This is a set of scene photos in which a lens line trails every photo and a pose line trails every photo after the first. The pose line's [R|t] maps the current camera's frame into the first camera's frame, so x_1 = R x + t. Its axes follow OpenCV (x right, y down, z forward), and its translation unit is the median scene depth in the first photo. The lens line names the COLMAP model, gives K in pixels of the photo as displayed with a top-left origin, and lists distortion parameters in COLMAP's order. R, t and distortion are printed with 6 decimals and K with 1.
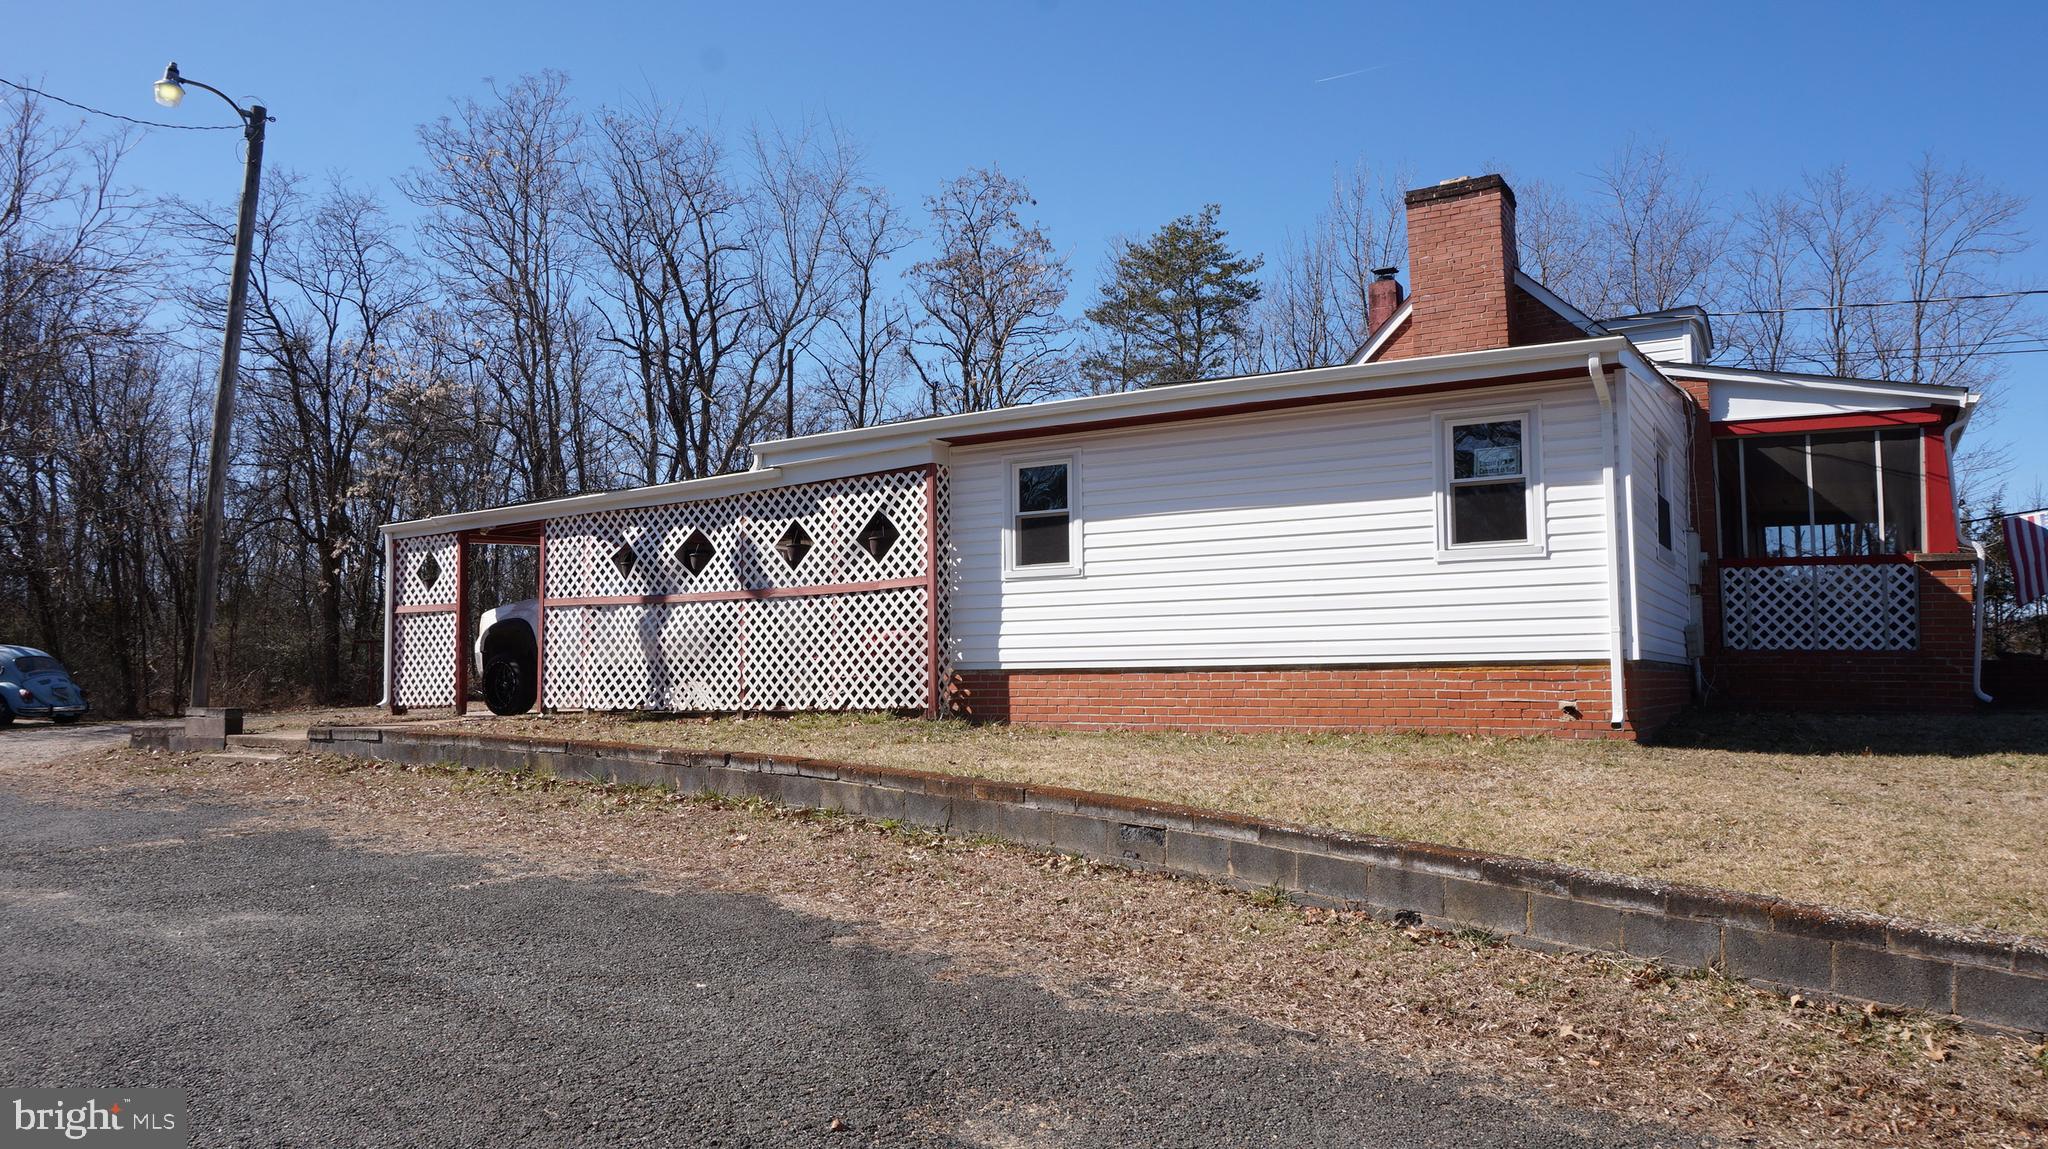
lens RADIAL K [[1502.4, 0, 1024.0], [0, 1502.4, 574.5], [0, 0, 1]] dist [-0.043413, 0.002849]
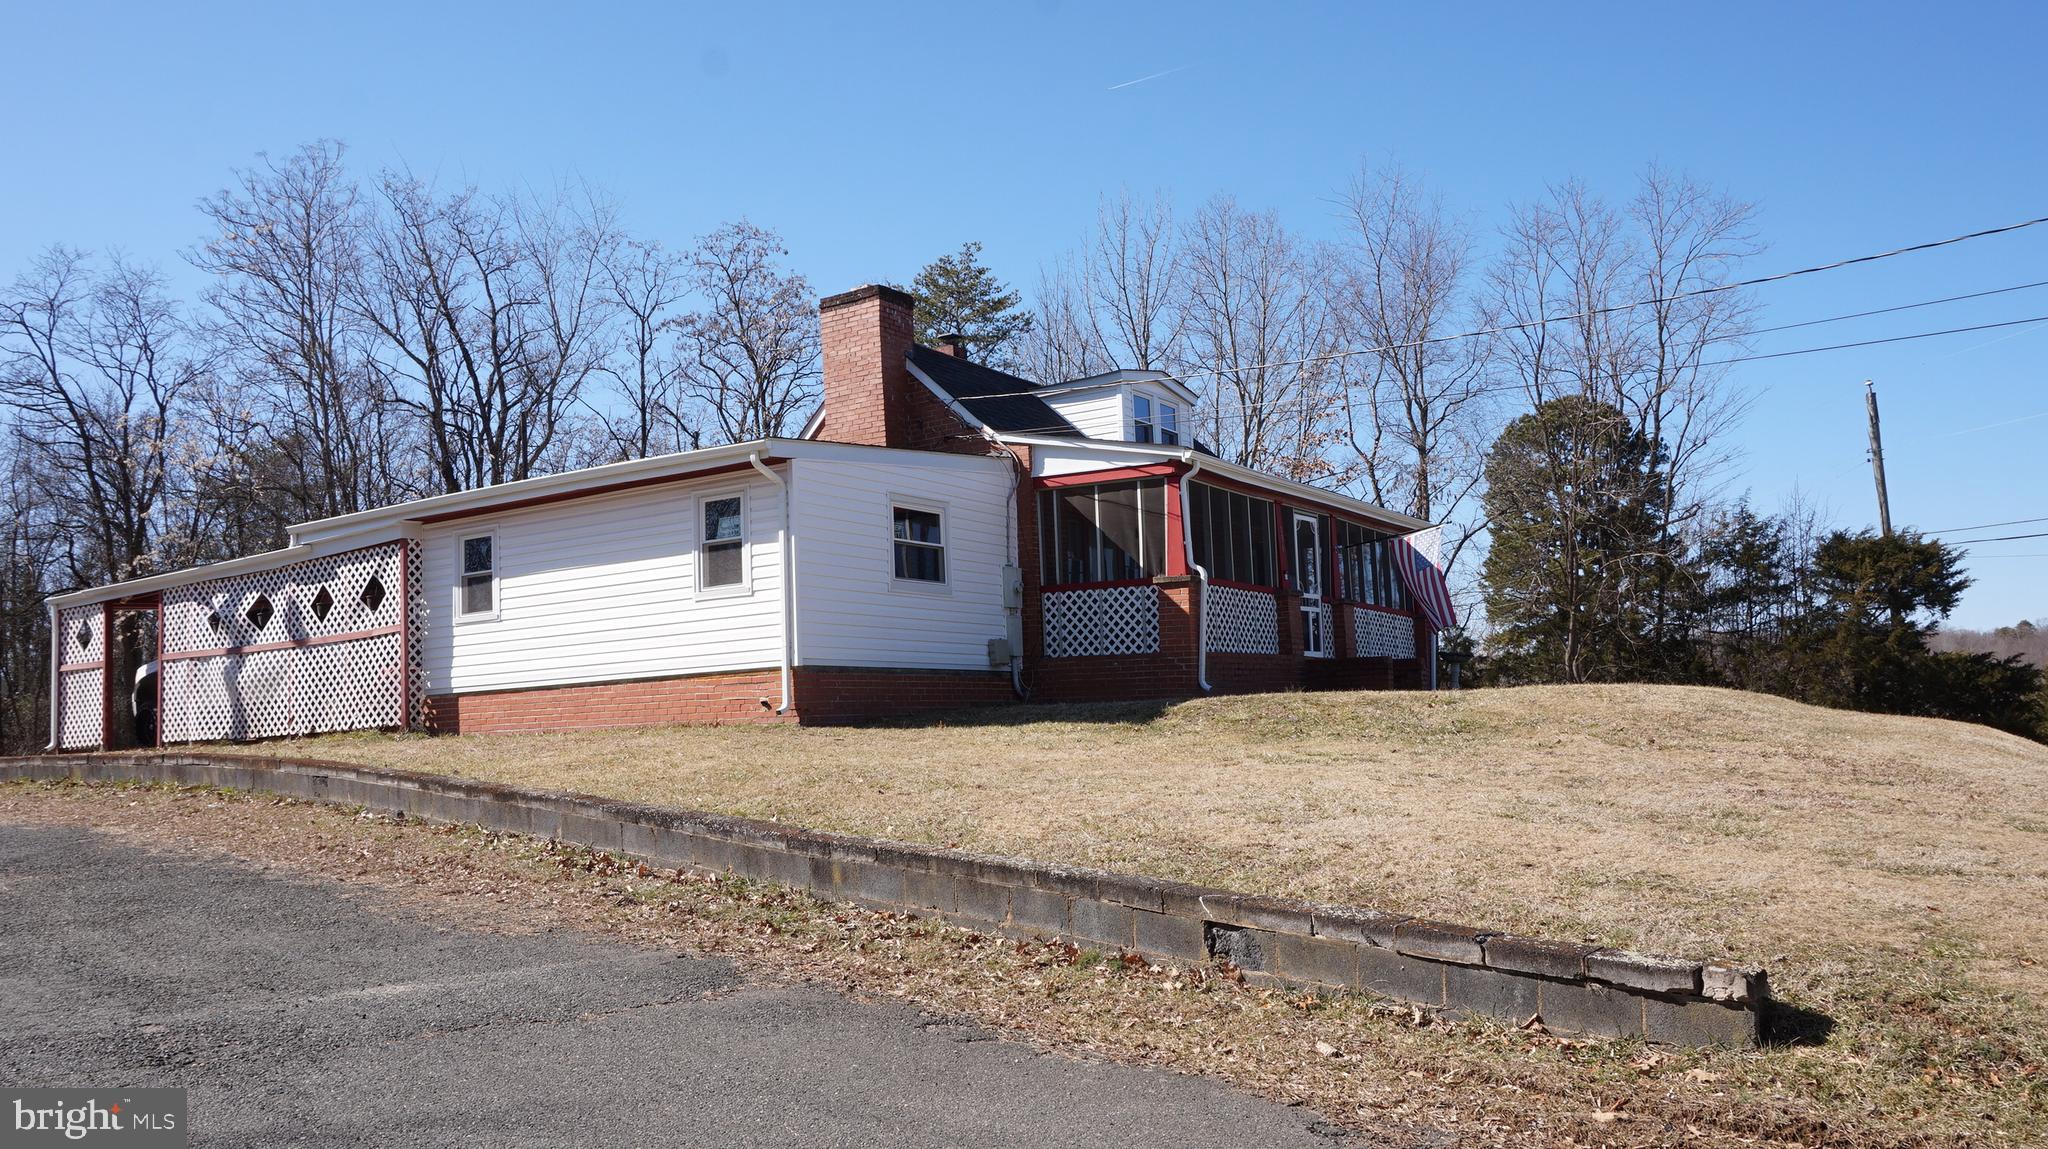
lens RADIAL K [[1744.8, 0, 1024.0], [0, 1744.8, 574.5], [0, 0, 1]] dist [-0.046026, 0.105336]
pose [[0.998846, -0.040006, -0.026564, 0.505437], [0.039458, 0.999004, -0.020835, 0.010193], [0.027371, 0.019762, 0.999430, -0.486942]]
